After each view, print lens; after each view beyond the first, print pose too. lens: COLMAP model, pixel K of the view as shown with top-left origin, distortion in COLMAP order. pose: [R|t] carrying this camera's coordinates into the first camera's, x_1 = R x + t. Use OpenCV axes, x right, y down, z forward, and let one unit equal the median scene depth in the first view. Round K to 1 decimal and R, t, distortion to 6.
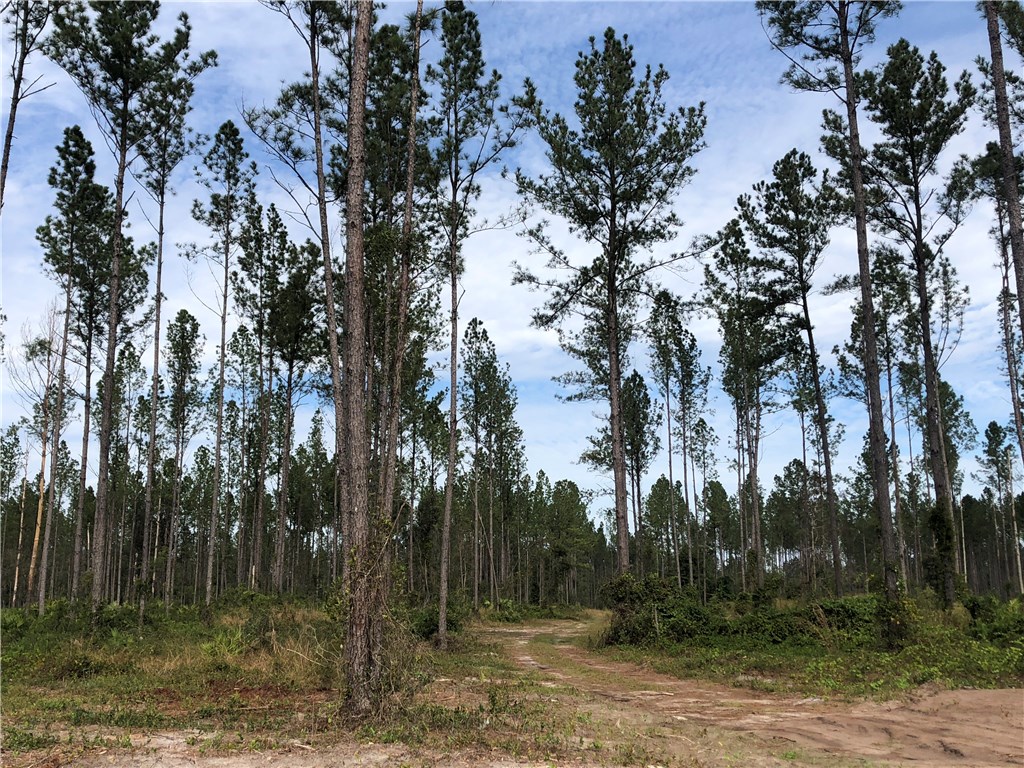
lens RADIAL K [[1093.0, 0, 509.6], [0, 1093.0, 380.2], [0, 0, 1]] dist [0.126571, -0.291736]
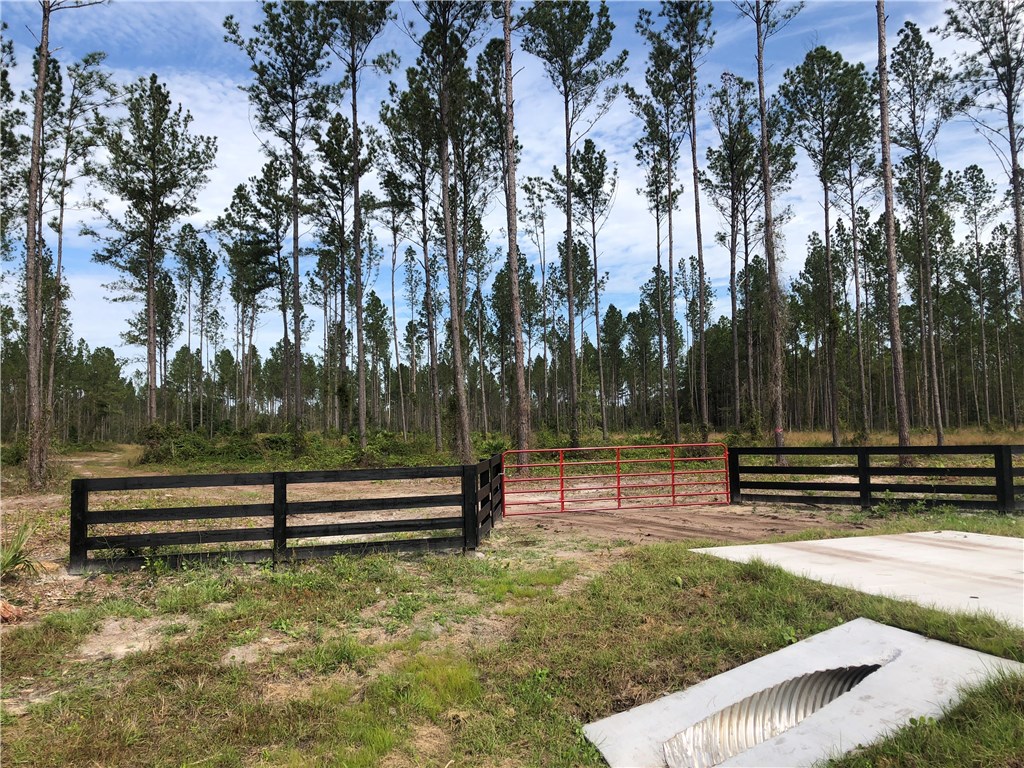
lens RADIAL K [[835.5, 0, 511.7], [0, 835.5, 376.1], [0, 0, 1]] dist [0.068924, -0.054611]
pose [[0.874077, 0.019452, 0.485397, -0.034049], [-0.081596, 0.990881, 0.107224, -0.057935], [-0.478885, -0.133329, 0.867694, -0.278762]]
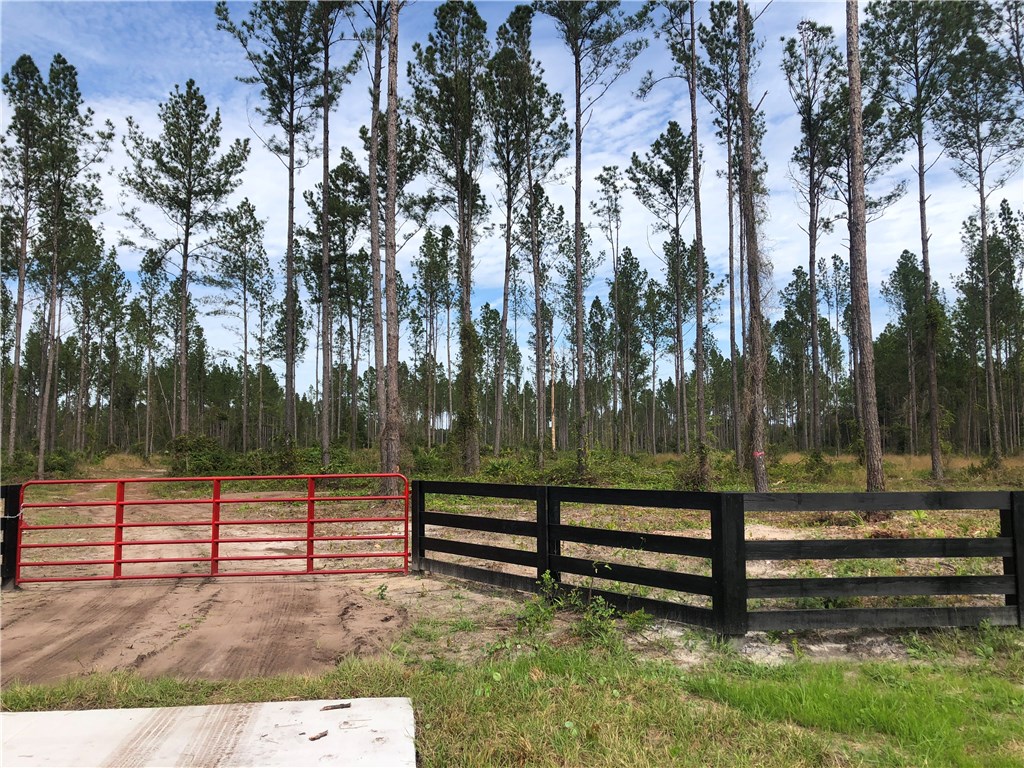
lens RADIAL K [[839.2, 0, 512.0], [0, 839.2, 384.0], [0, 0, 1]] dist [-0.000019, 0.055786]
pose [[0.957751, 0.022727, 0.286698, 0.161588], [-0.056729, 0.992216, 0.110856, -0.048855], [-0.281947, -0.122436, 0.951586, -0.234559]]
